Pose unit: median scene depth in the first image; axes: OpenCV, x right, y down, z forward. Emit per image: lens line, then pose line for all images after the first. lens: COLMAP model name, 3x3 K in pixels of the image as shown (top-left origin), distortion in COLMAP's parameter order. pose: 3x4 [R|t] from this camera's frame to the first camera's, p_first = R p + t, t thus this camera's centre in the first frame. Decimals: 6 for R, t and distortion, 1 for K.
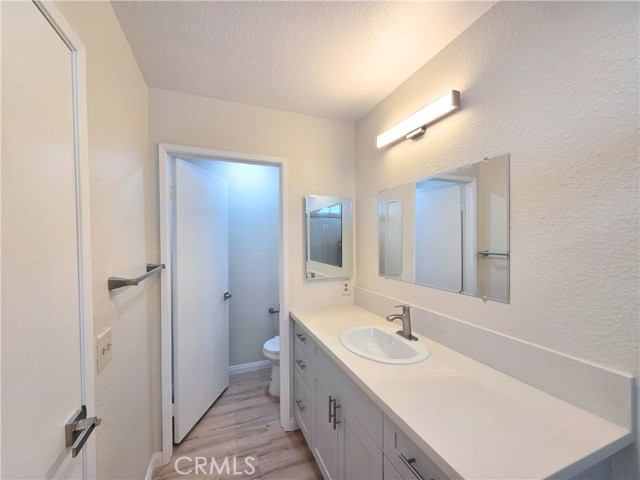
lens RADIAL K [[265.9, 0, 322.0], [0, 265.9, 240.6], [0, 0, 1]] dist [0.002768, 0.000734]
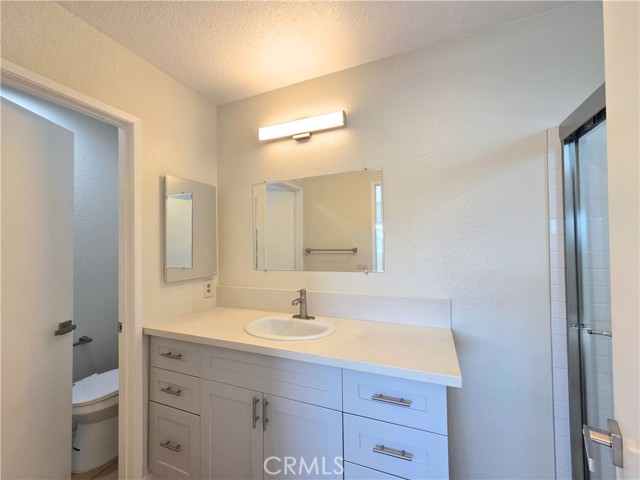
lens RADIAL K [[265.9, 0, 326.5], [0, 265.9, 240.3], [0, 0, 1]] dist [0.002768, 0.000734]
pose [[0.700893, 0.011627, 0.713172, -0.340115], [0.015365, 0.999389, -0.031394, 0.067613], [-0.713101, 0.032962, 0.700286, 0.139359]]
